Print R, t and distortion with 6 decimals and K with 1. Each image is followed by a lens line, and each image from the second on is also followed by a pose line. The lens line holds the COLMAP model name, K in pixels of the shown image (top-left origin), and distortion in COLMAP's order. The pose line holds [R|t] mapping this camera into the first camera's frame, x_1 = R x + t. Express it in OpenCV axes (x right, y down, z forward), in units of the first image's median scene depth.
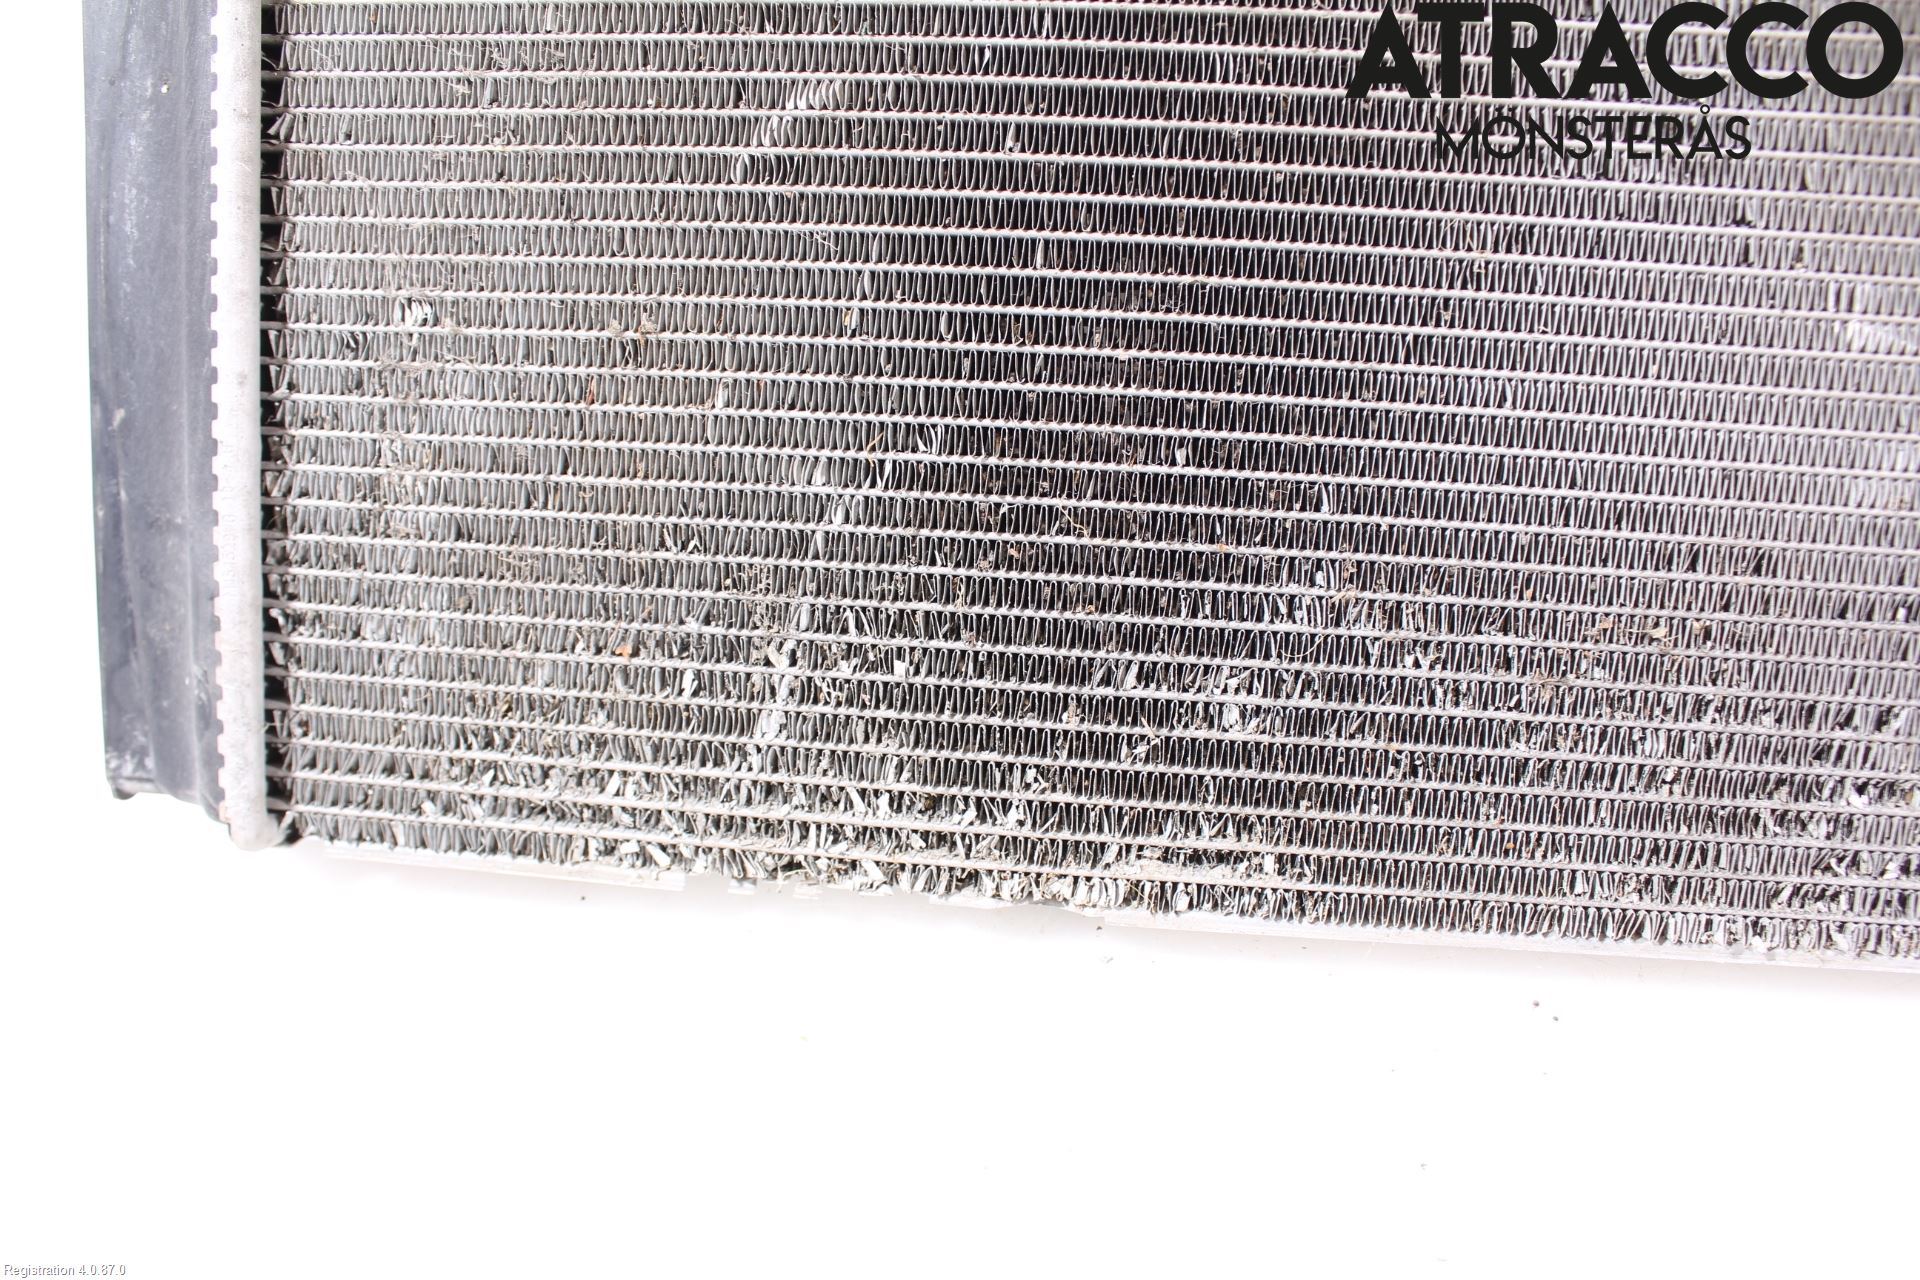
lens RADIAL K [[1594.9, 0, 961.6], [0, 1594.9, 660.0], [0, 0, 1]] dist [-0.132616, 0.041758]
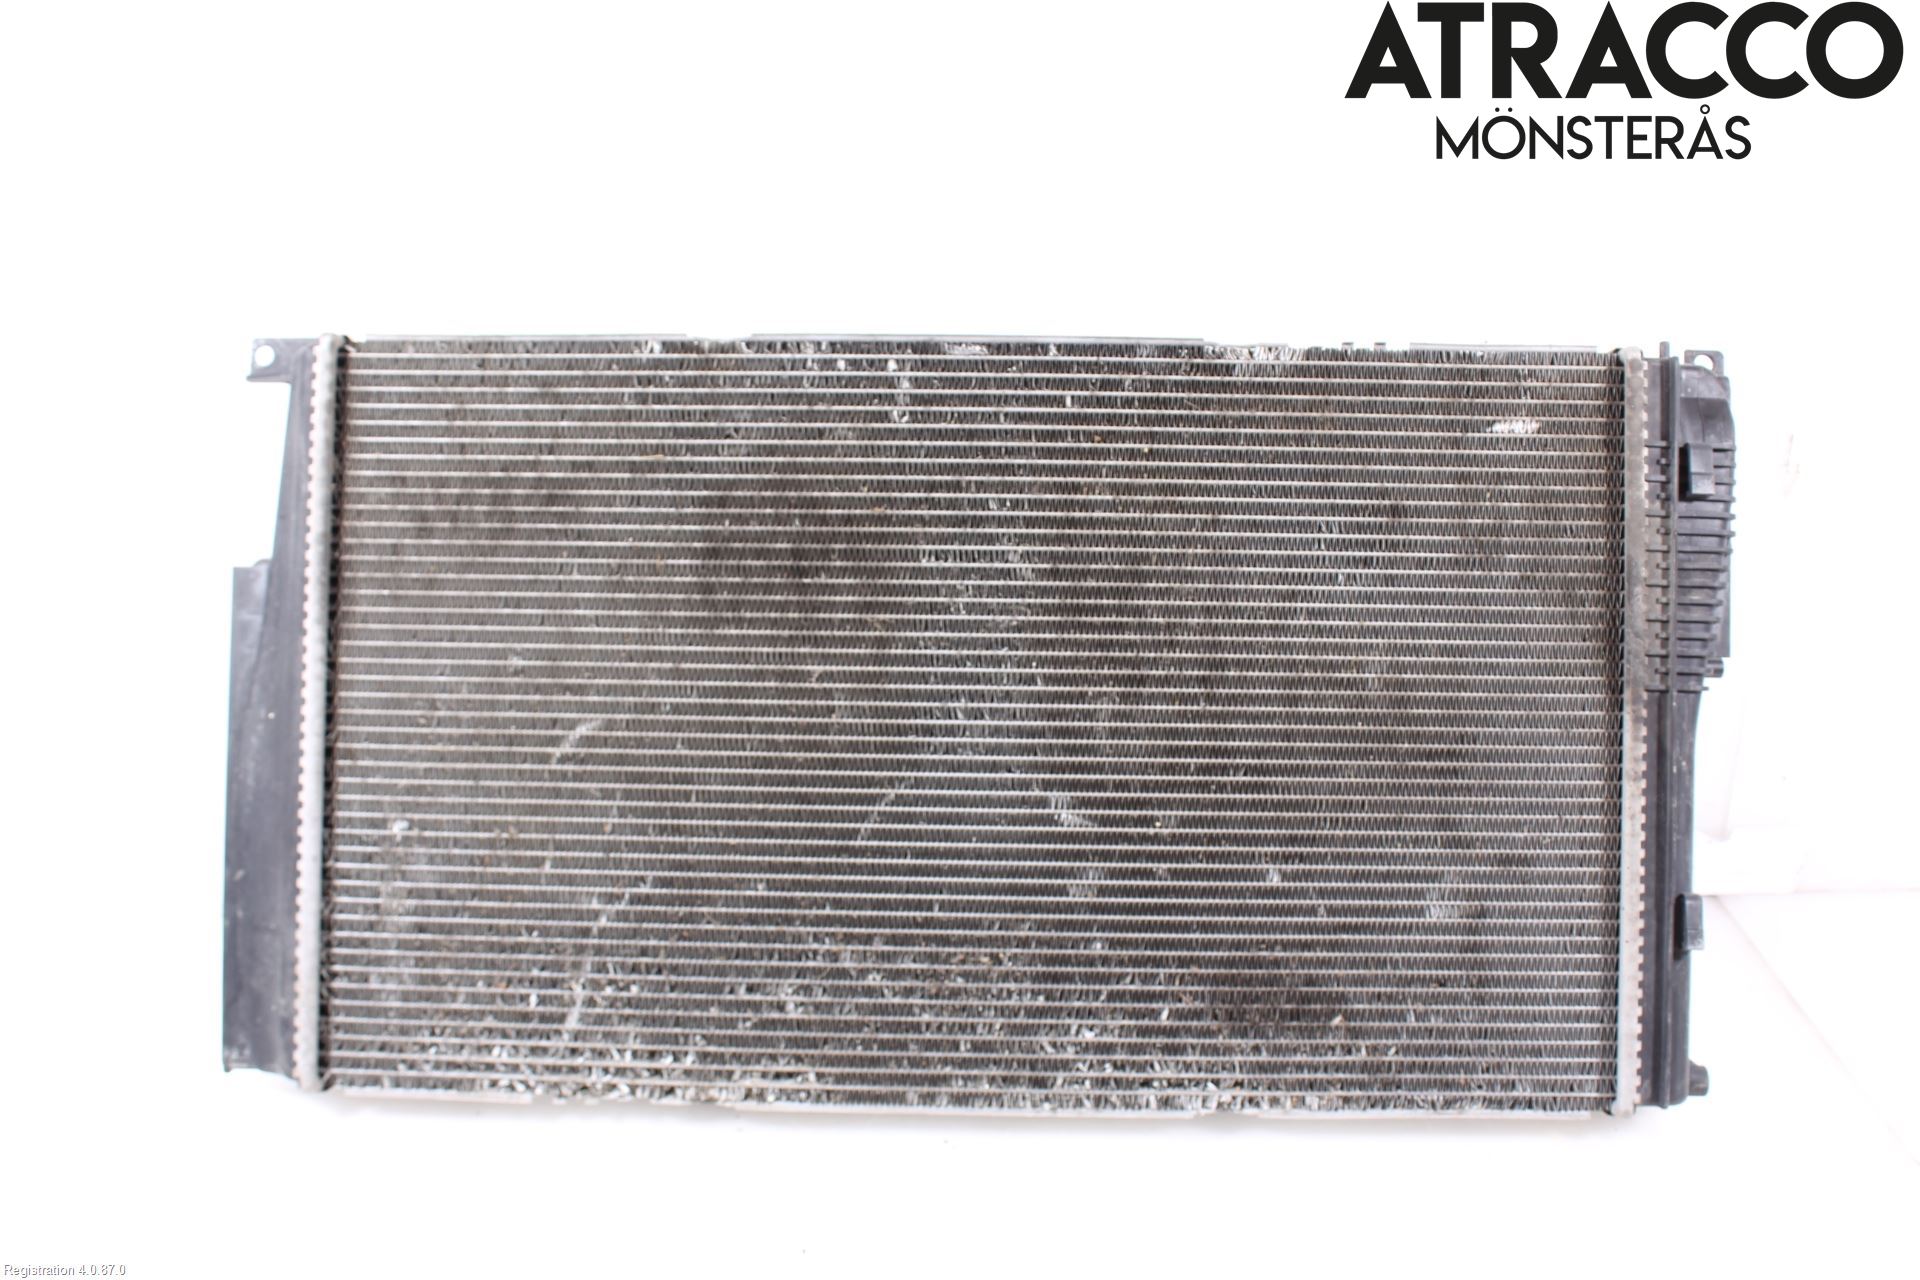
lens RADIAL K [[1949.3, 0, 962.6], [0, 1949.3, 642.2], [0, 0, 1]] dist [-0.099455, 0.000000]
pose [[0.996416, -0.025774, 0.080560, 0.201438], [0.039698, 0.983528, -0.176343, 0.022687], [-0.074688, 0.178909, 0.981027, -1.650663]]
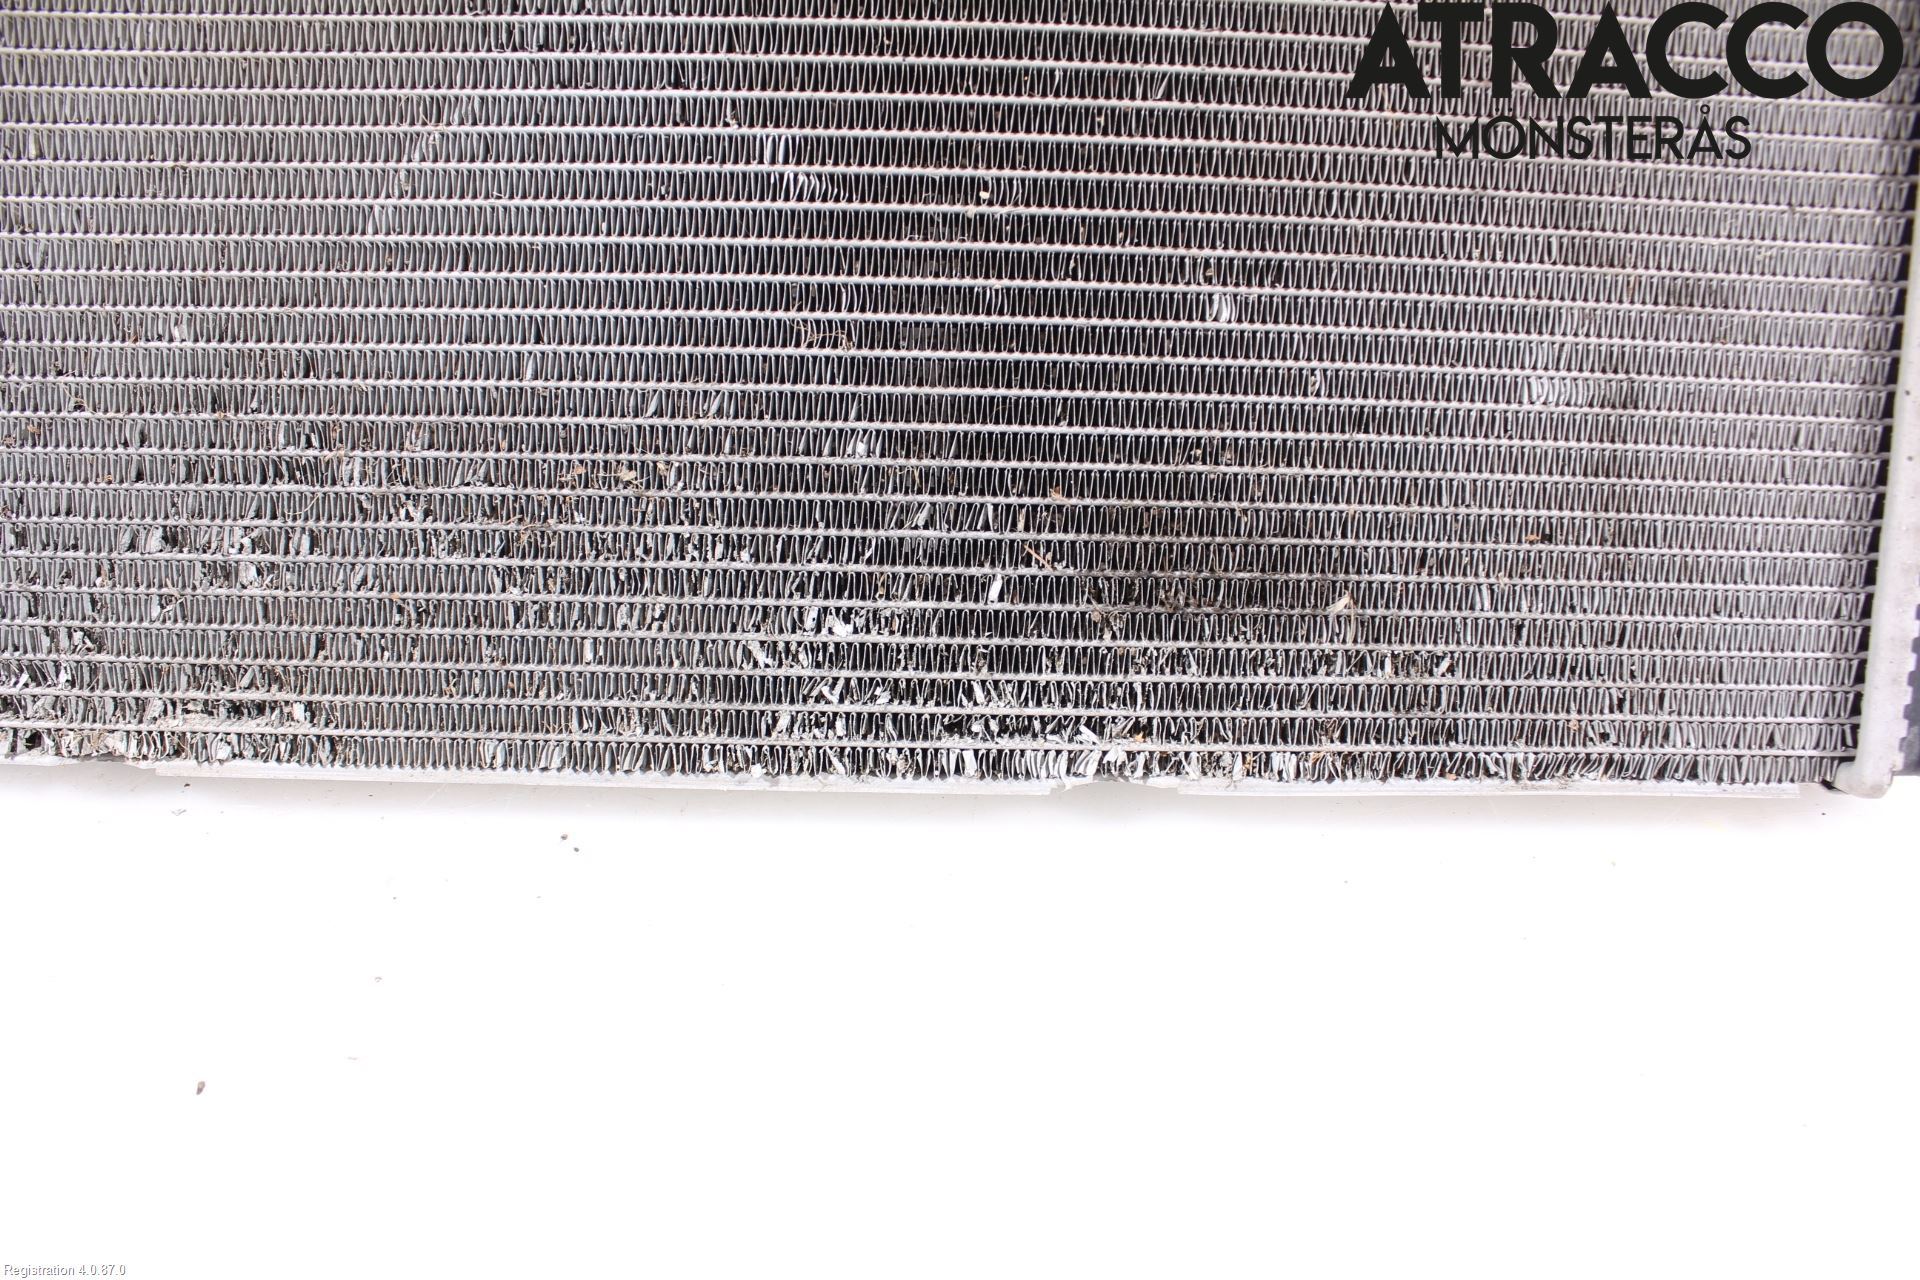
lens RADIAL K [[1594.9, 0, 980.6], [0, 1594.9, 673.8], [0, 0, 1]] dist [-0.132616, 0.041758]
pose [[0.992663, -0.039224, 0.114375, 0.532492], [0.037412, 0.999139, 0.017946, 0.101677], [-0.114980, -0.013535, 0.993276, -0.092642]]
